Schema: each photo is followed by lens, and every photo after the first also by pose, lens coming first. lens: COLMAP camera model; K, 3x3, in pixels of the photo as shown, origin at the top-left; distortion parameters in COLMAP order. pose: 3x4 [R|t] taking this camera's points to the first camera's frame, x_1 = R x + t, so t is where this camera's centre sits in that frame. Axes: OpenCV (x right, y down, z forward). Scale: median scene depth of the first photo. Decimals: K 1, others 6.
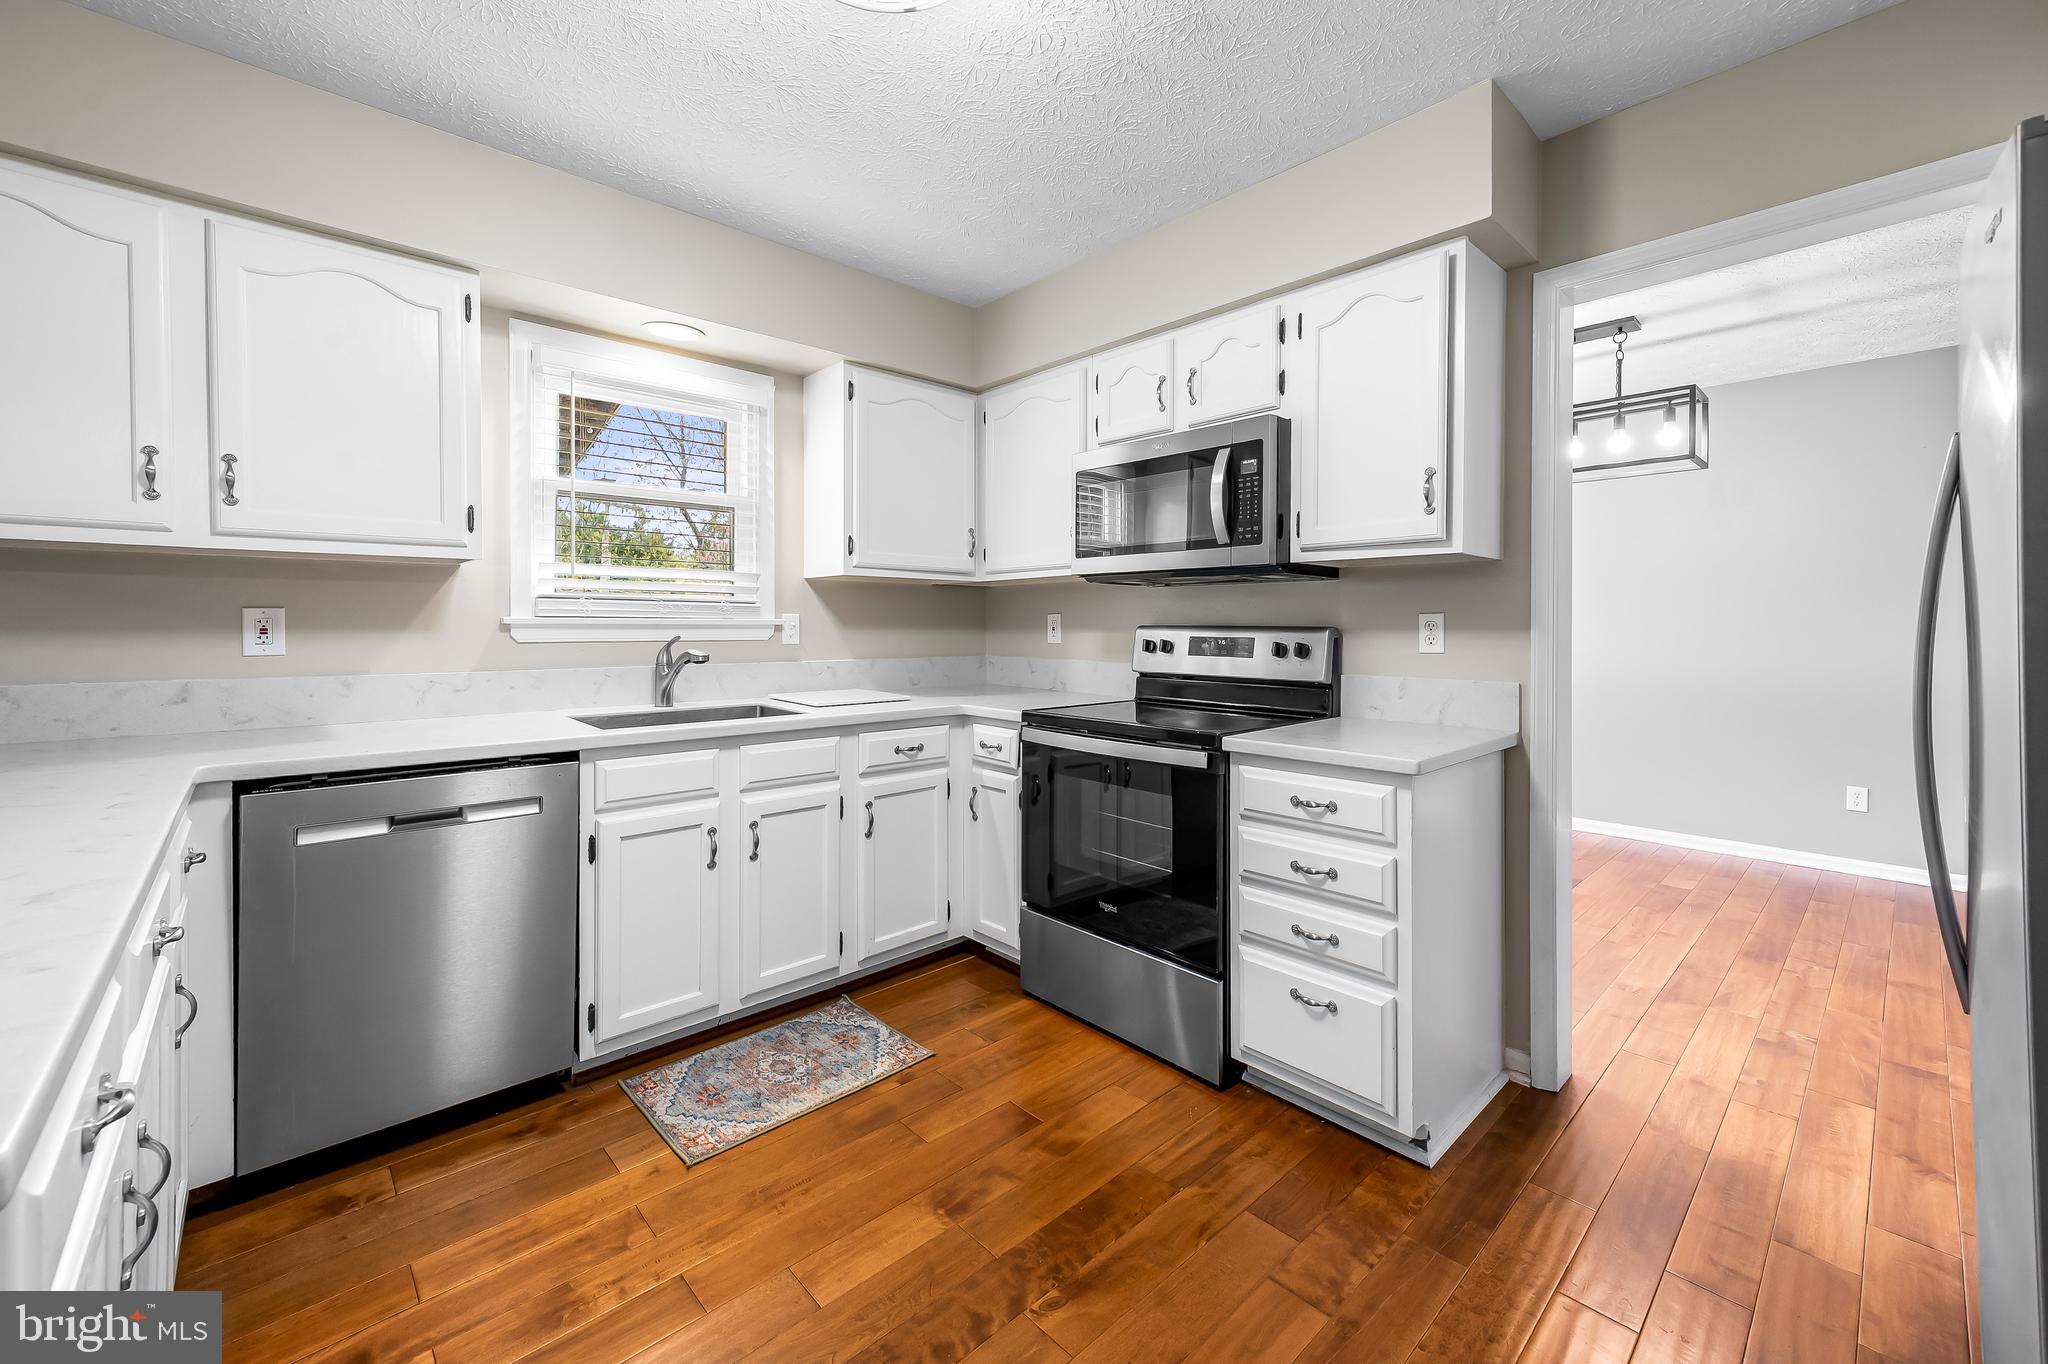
lens RADIAL K [[823.5, 0, 1030.1], [0, 823.5, 628.2], [0, 0, 1]] dist [0.011218, 0.000626]
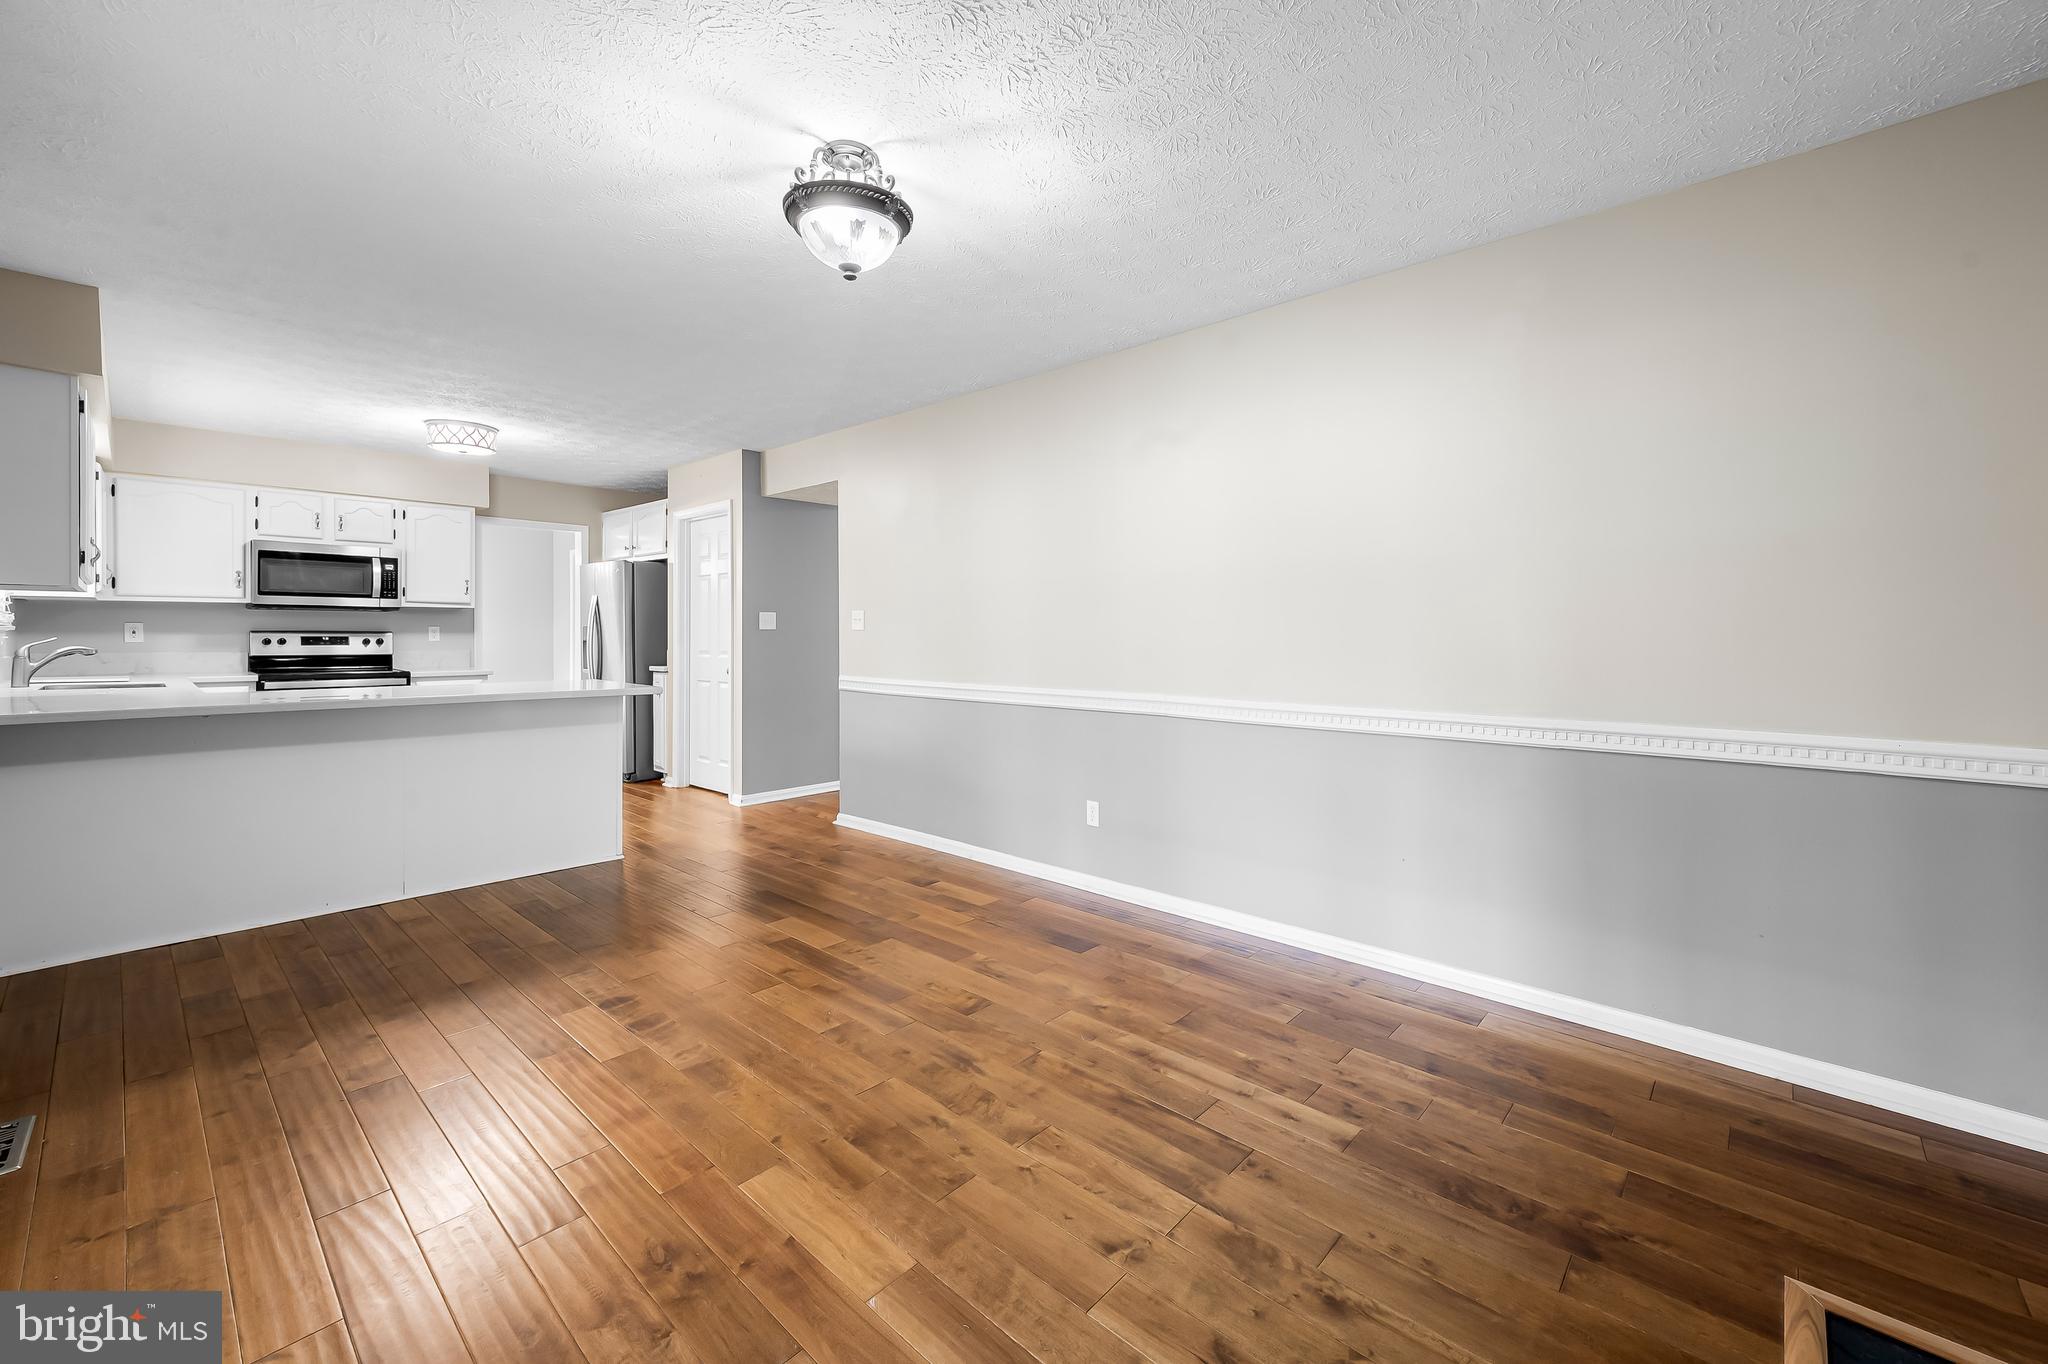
lens RADIAL K [[816.0, 0, 1036.2], [0, 816.0, 633.6], [0, 0, 1]] dist [0.001704, 0.000267]
pose [[-0.081230, -0.002556, 0.996692, -2.393808], [0.000660, 0.999996, 0.002618, -0.000582], [-0.996695, 0.000870, -0.081228, -0.765156]]
